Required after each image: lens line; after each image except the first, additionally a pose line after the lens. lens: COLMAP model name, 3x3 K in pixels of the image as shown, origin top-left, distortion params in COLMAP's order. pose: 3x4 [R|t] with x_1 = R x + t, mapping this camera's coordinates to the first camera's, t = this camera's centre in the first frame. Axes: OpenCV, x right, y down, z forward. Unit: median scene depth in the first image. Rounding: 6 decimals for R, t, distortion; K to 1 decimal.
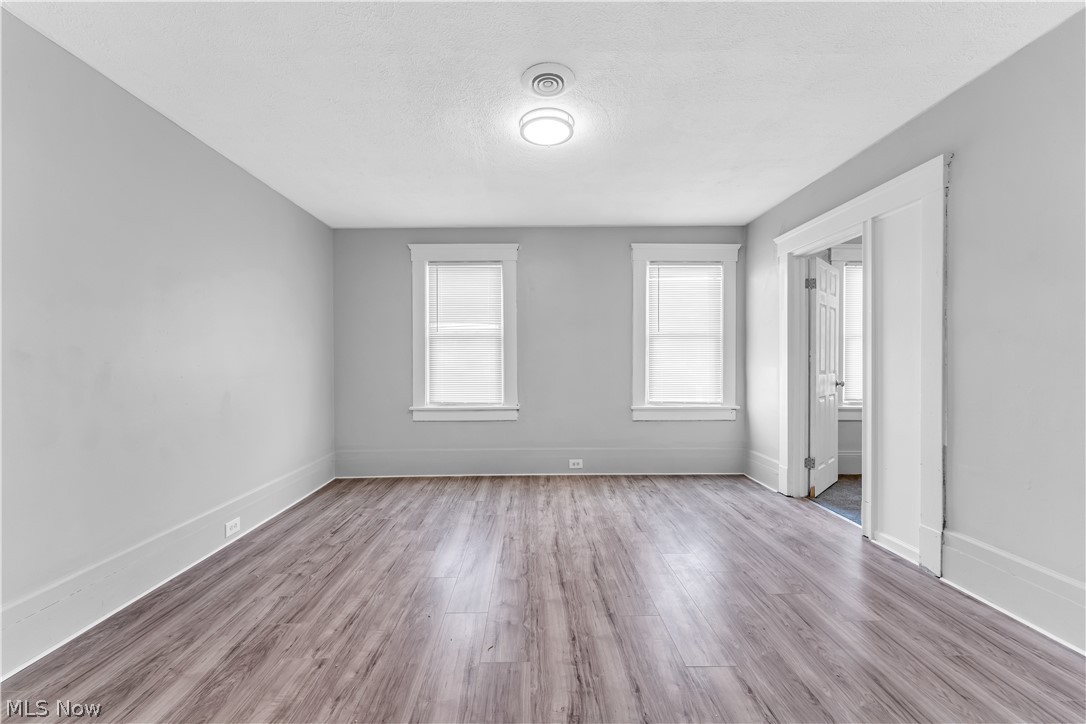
lens RADIAL K [[434.3, 0, 536.0], [0, 434.3, 365.6], [0, 0, 1]] dist [-0.001415, -0.000986]
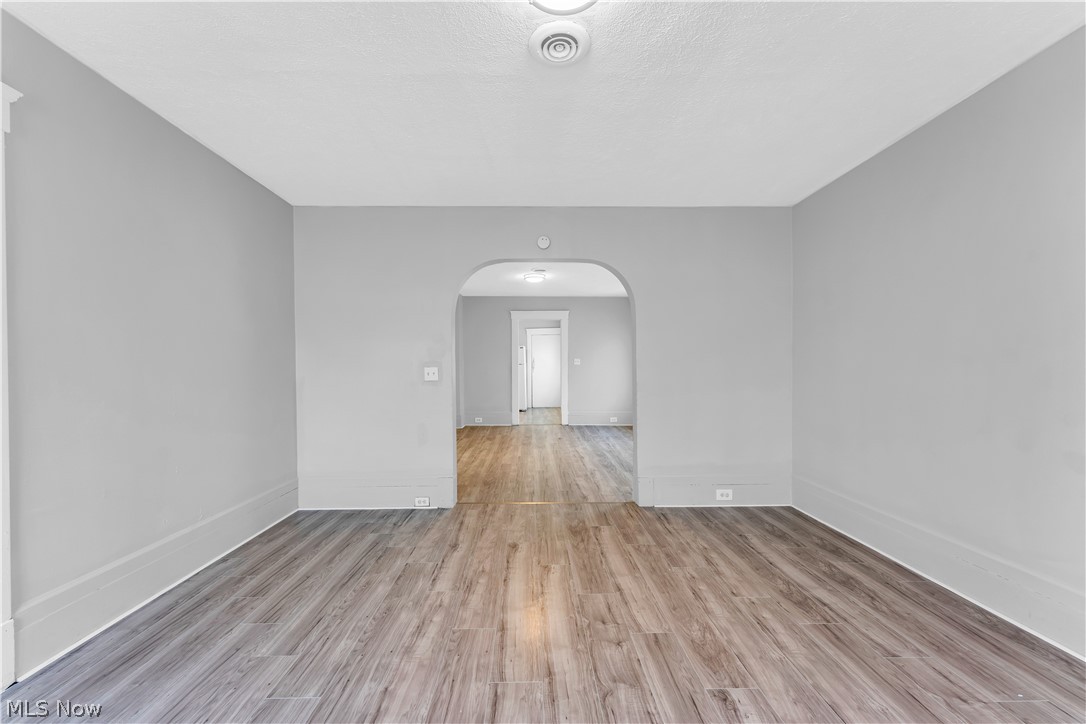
lens RADIAL K [[434.3, 0, 536.0], [0, 434.3, 365.6], [0, 0, 1]] dist [-0.001415, -0.000986]
pose [[-0.999914, 0.012894, -0.002314, 0.078714], [0.012887, 0.999912, 0.003279, -0.018768], [0.002356, 0.003249, -0.999992, 1.720021]]
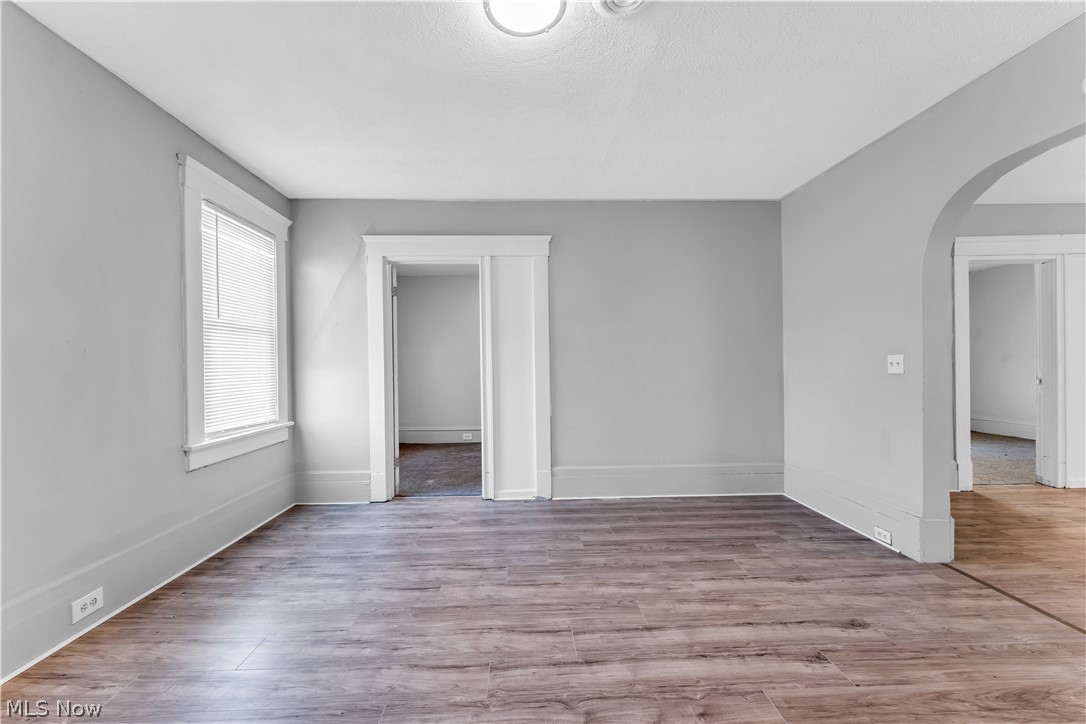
lens RADIAL K [[434.3, 0, 536.0], [0, 434.3, 365.6], [0, 0, 1]] dist [-0.001415, -0.000986]
pose [[-0.019998, 0.000391, 0.999800, -0.669461], [0.019886, 0.999802, 0.000007, -0.002238], [-0.999602, 0.019882, -0.020001, 1.089083]]
